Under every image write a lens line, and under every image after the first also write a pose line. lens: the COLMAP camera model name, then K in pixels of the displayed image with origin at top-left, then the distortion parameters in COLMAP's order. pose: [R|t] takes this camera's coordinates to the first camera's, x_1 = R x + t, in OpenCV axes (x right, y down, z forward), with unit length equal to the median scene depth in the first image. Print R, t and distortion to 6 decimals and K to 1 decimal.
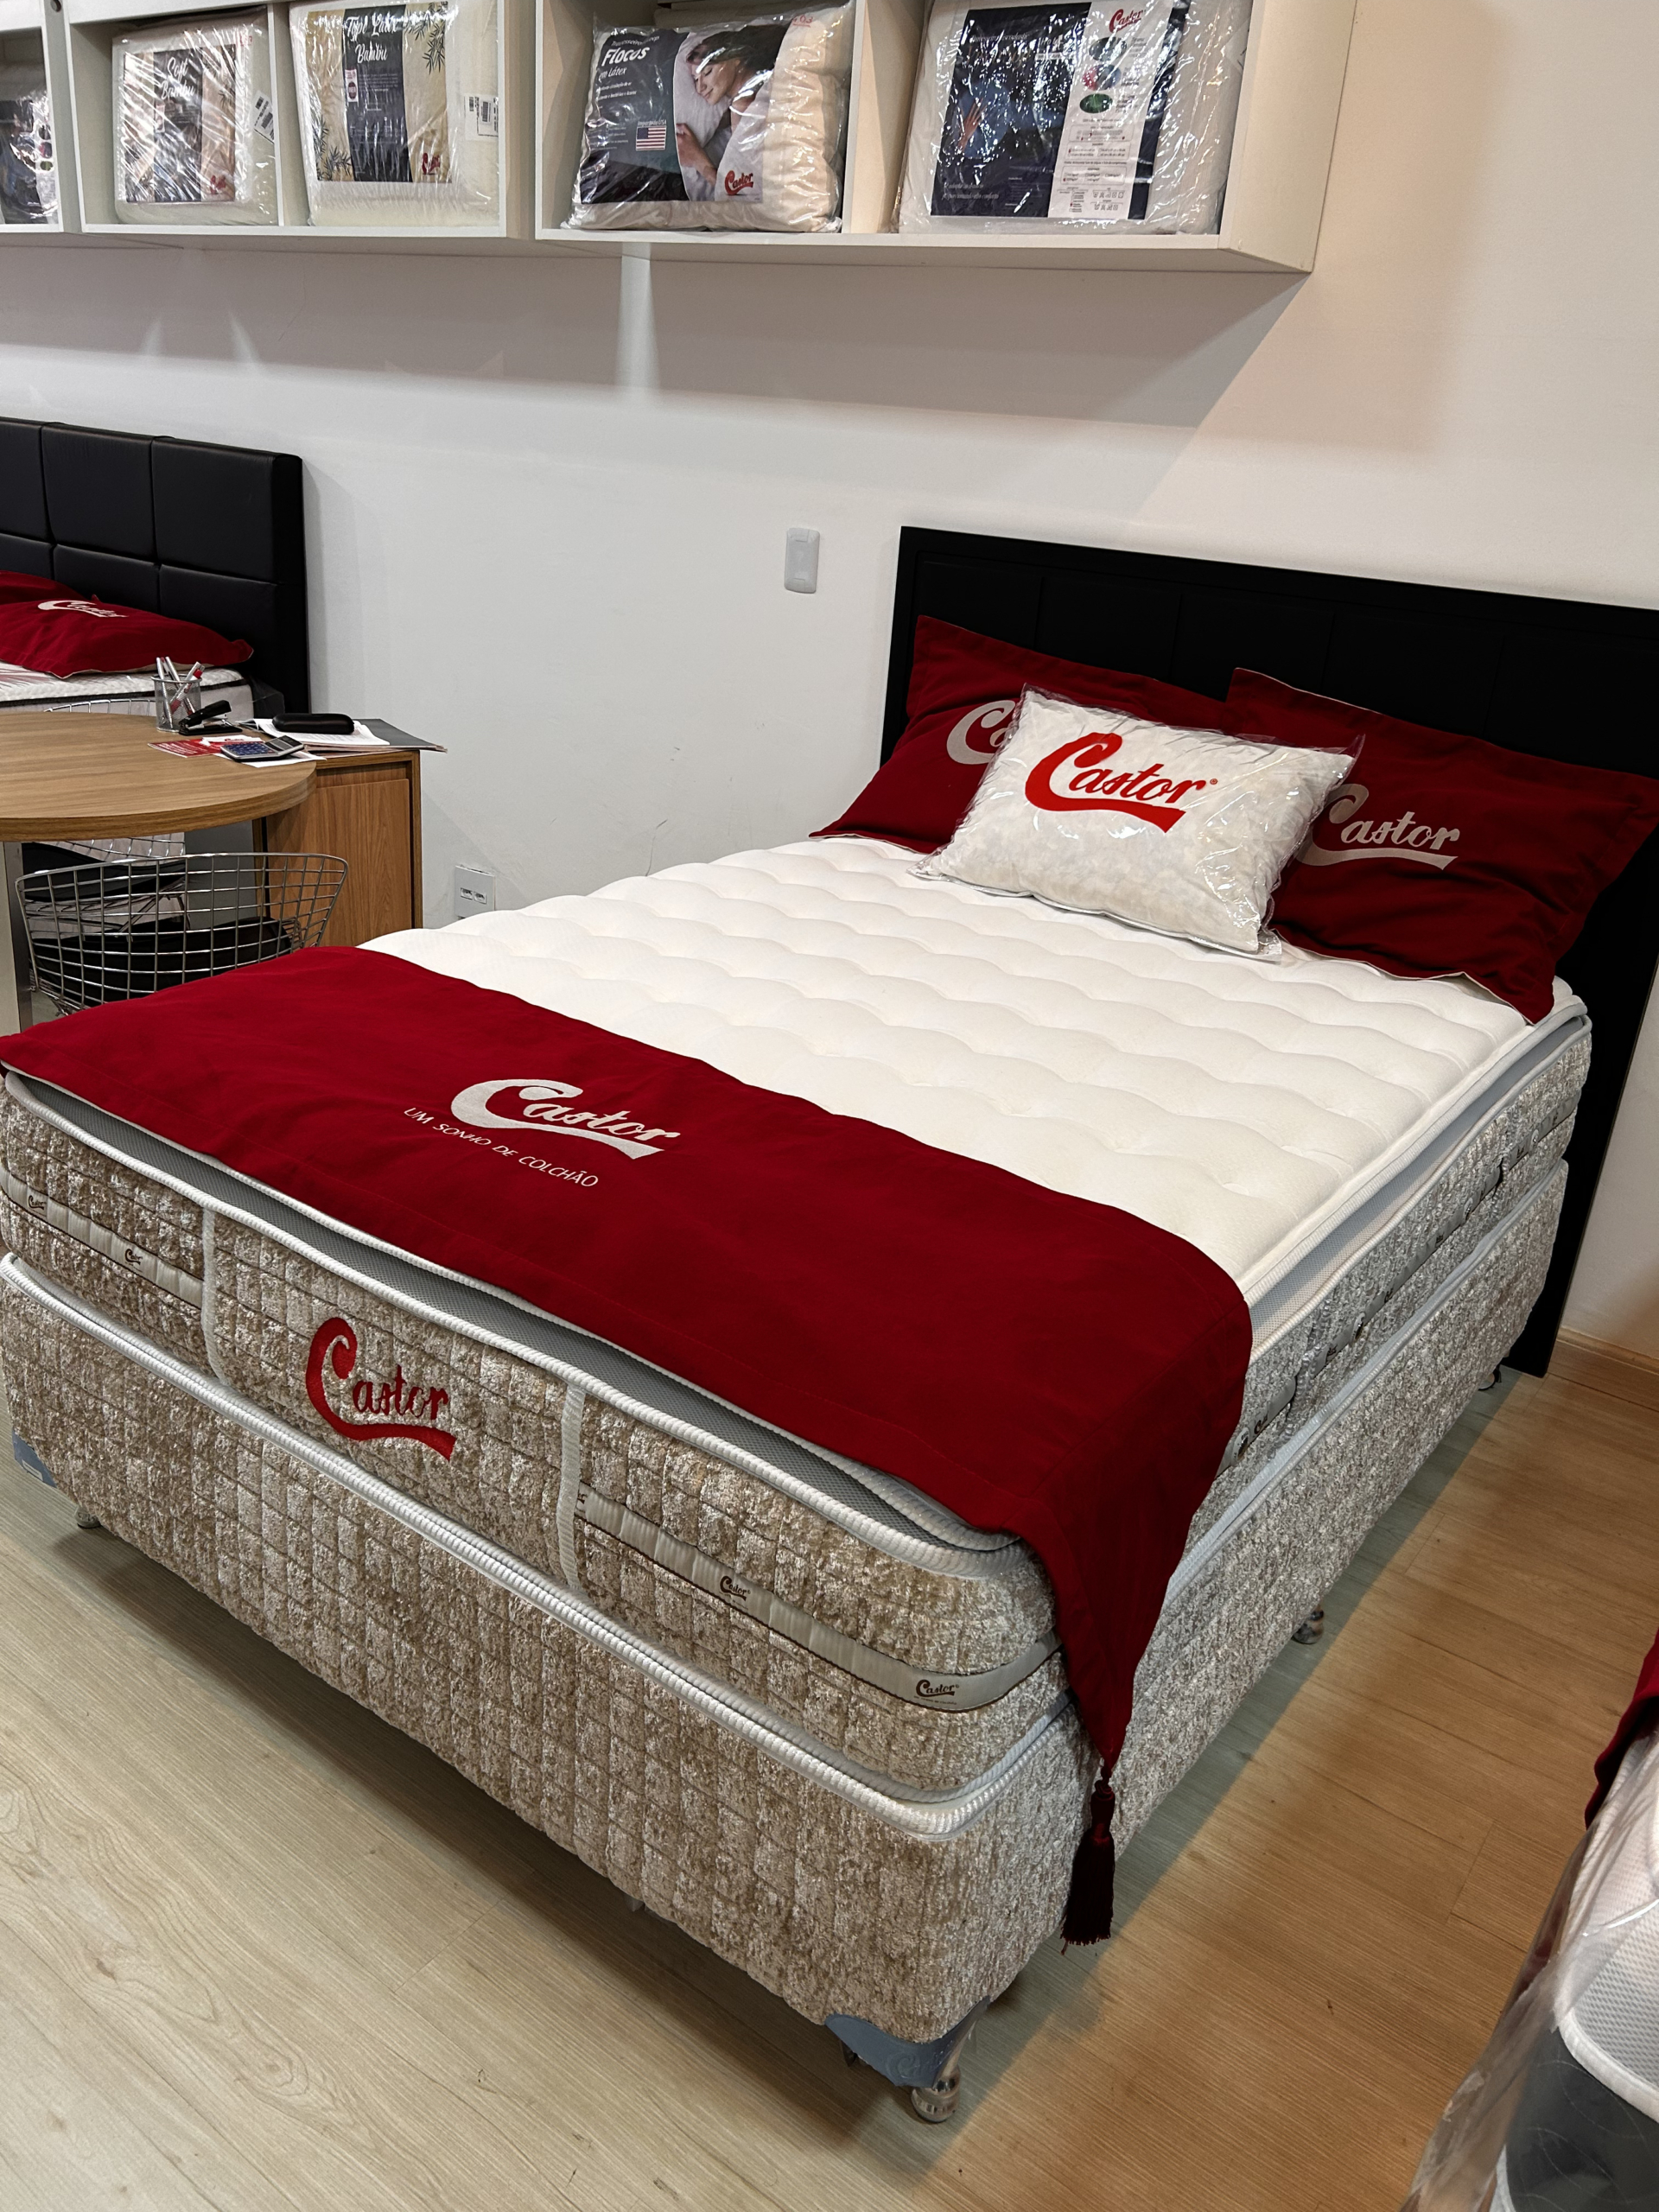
lens RADIAL K [[1659.0, 0, 829.5], [0, 1659.0, 1106.0], [0, 0, 1]] dist [0.051536, -0.059064]
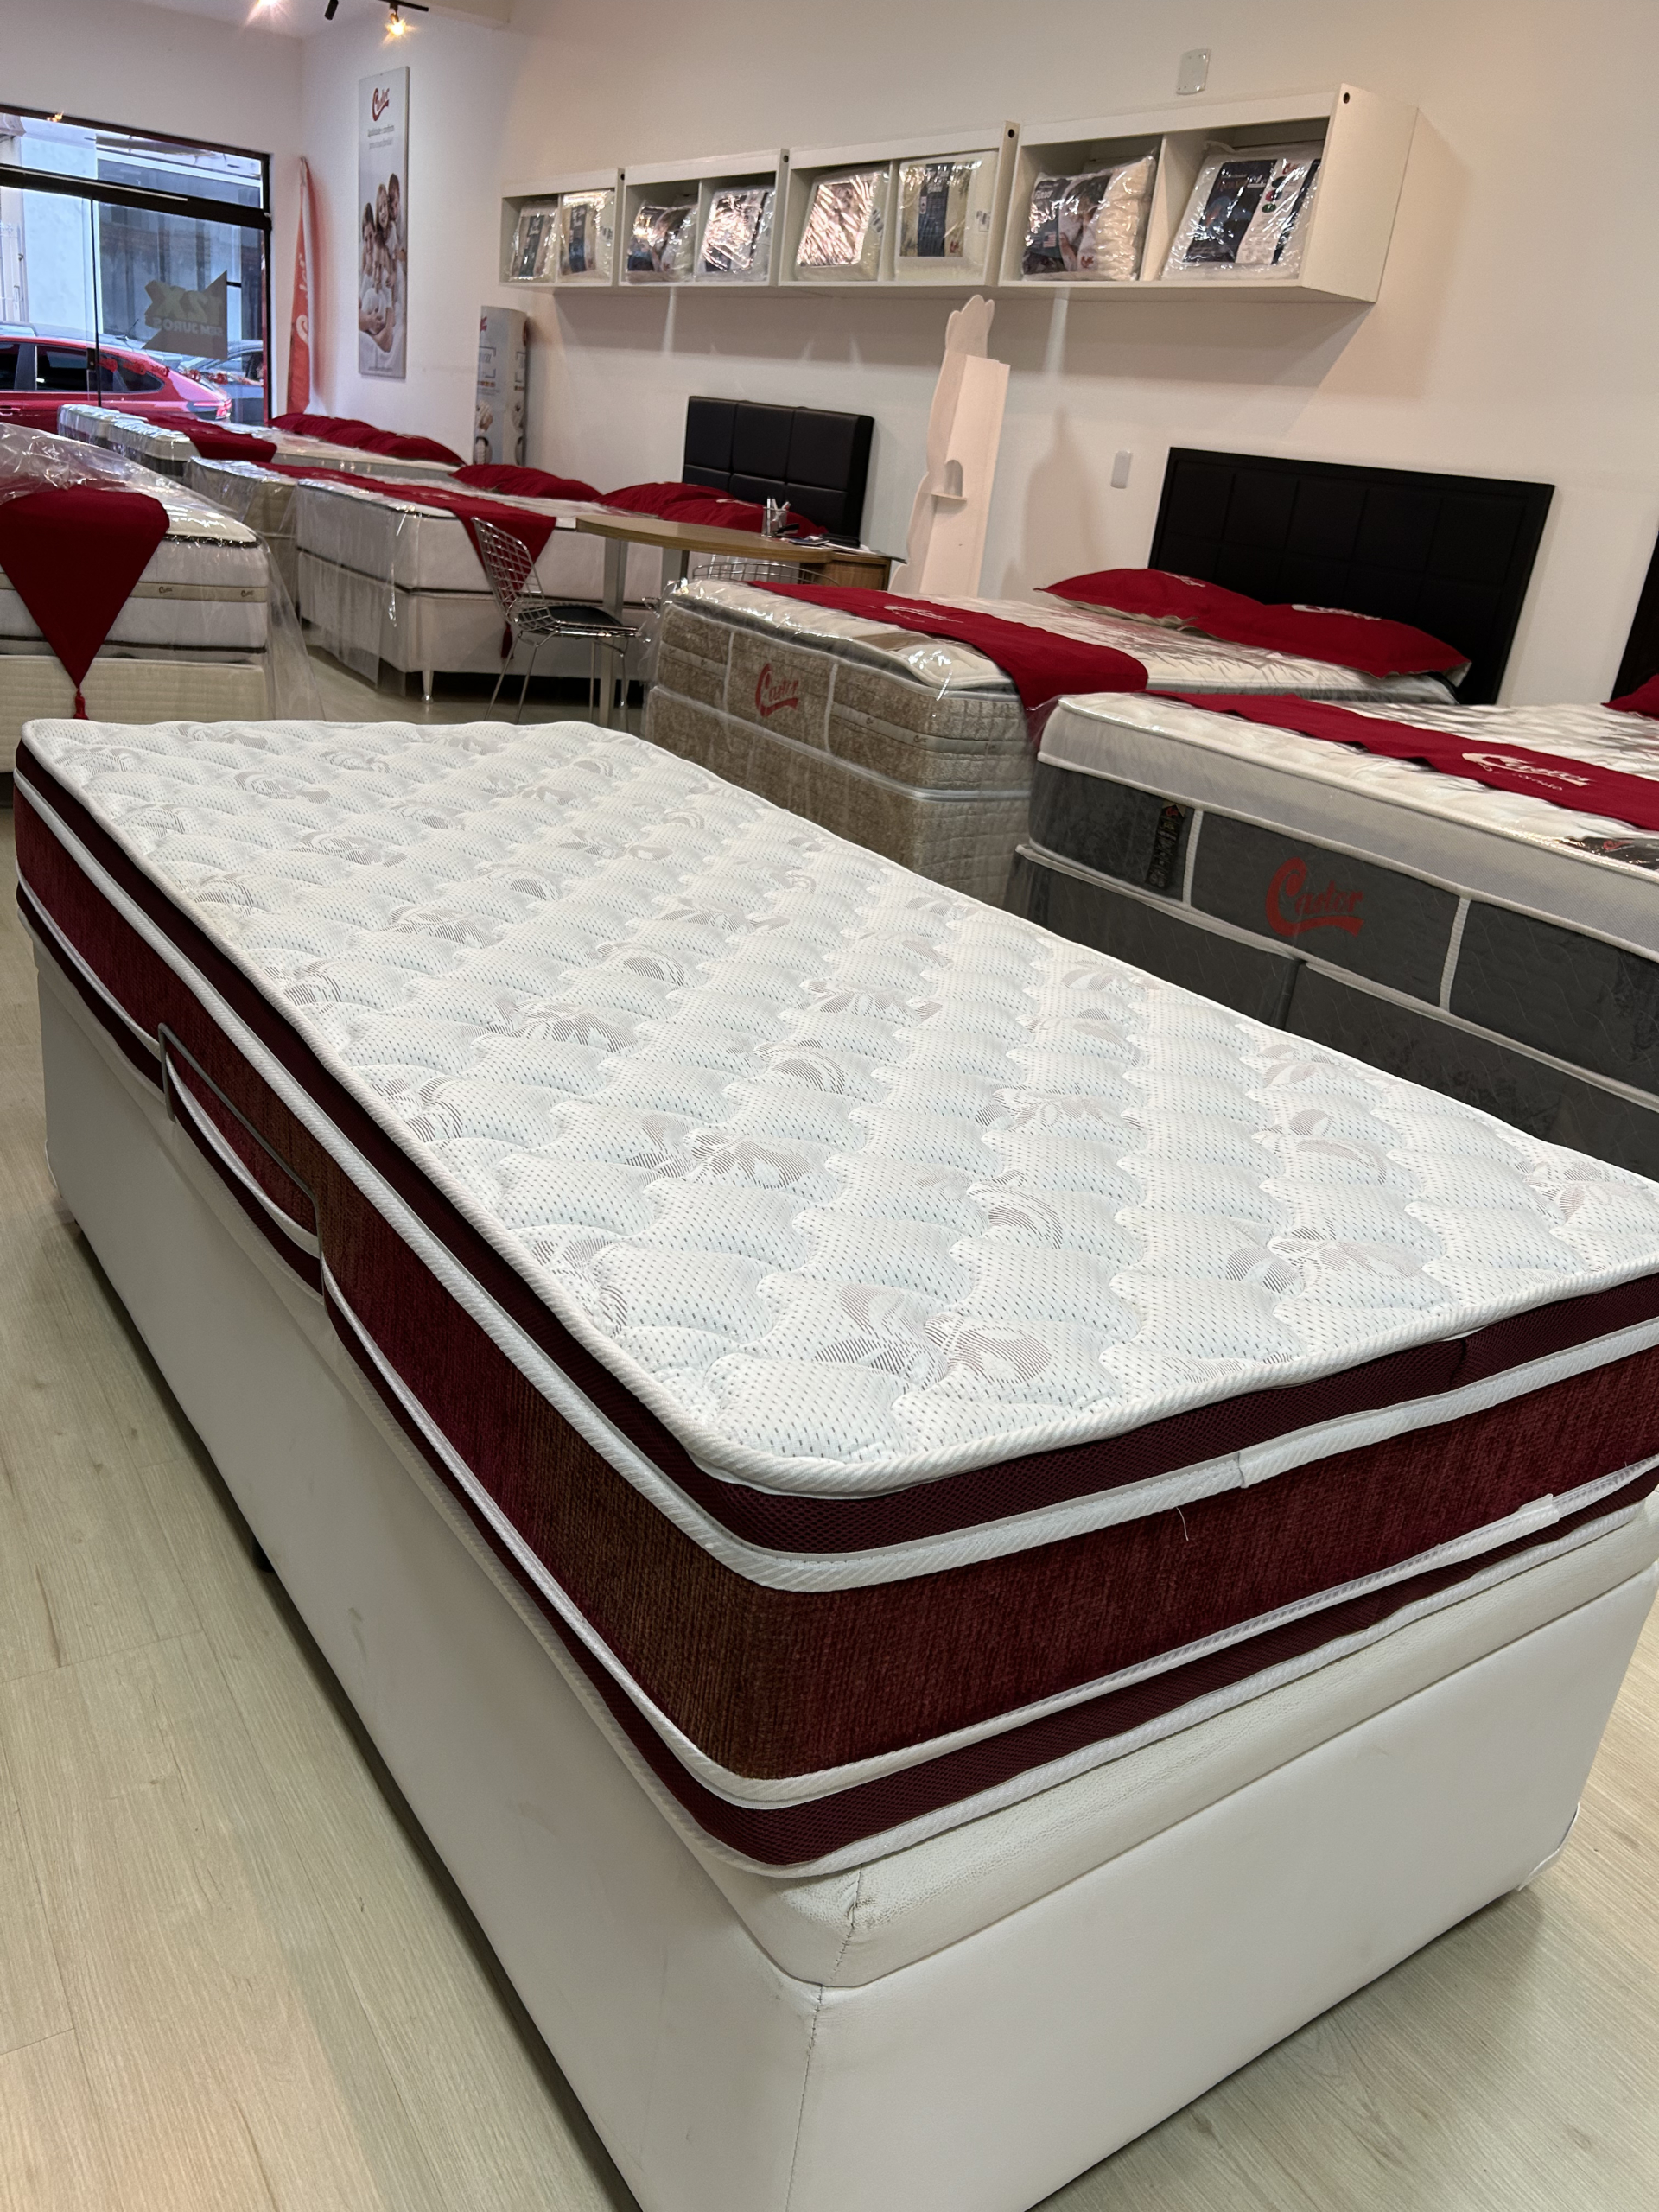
lens RADIAL K [[1659.0, 0, 829.5], [0, 1659.0, 1106.0], [0, 0, 1]] dist [0.051536, -0.059064]
pose [[0.932469, 0.167795, -0.319915, 0.385285], [-0.181461, 0.983310, -0.013168, 0.420069], [0.312366, 0.070331, 0.947355, -0.726726]]
